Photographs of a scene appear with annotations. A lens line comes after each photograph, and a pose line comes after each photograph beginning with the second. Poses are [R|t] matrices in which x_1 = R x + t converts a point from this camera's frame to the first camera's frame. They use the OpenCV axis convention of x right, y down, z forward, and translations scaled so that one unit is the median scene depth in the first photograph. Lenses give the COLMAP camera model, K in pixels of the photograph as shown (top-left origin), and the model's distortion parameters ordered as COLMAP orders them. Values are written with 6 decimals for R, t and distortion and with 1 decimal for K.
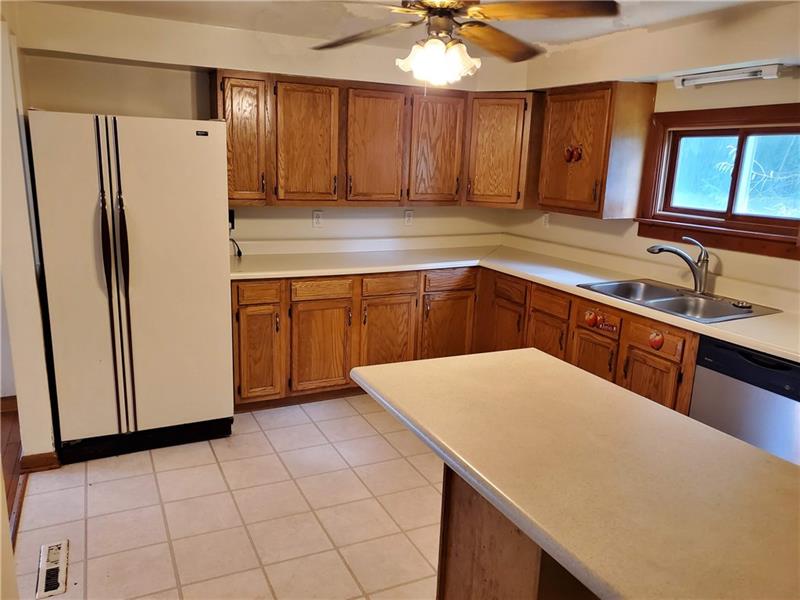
lens RADIAL K [[633.4, 0, 401.6], [0, 633.4, 316.4], [0, 0, 1]] dist [0.034220, -0.002182]
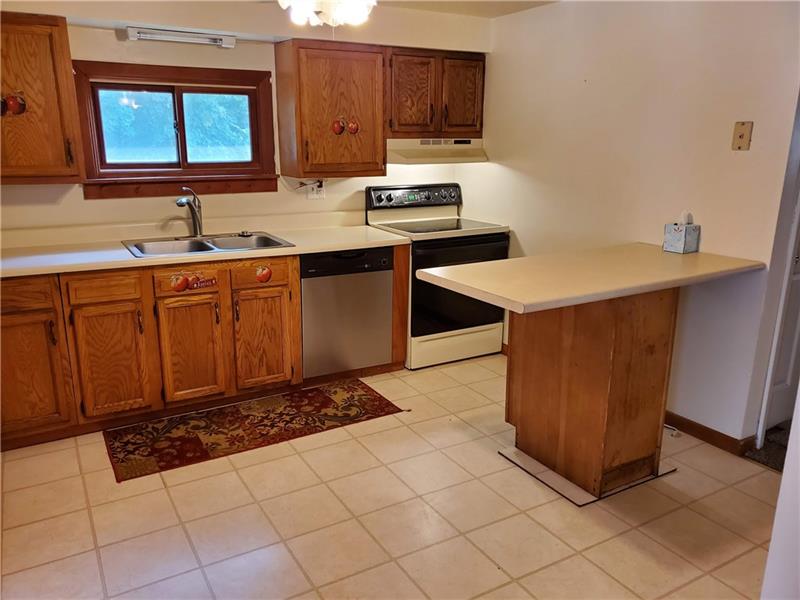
lens RADIAL K [[633.4, 0, 401.6], [0, 633.4, 316.4], [0, 0, 1]] dist [0.034220, -0.002182]
pose [[-0.072207, -0.307162, 0.948914, -0.666803], [0.235713, 0.919192, 0.315477, -0.178169], [-0.969136, 0.246451, 0.006030, 0.695867]]
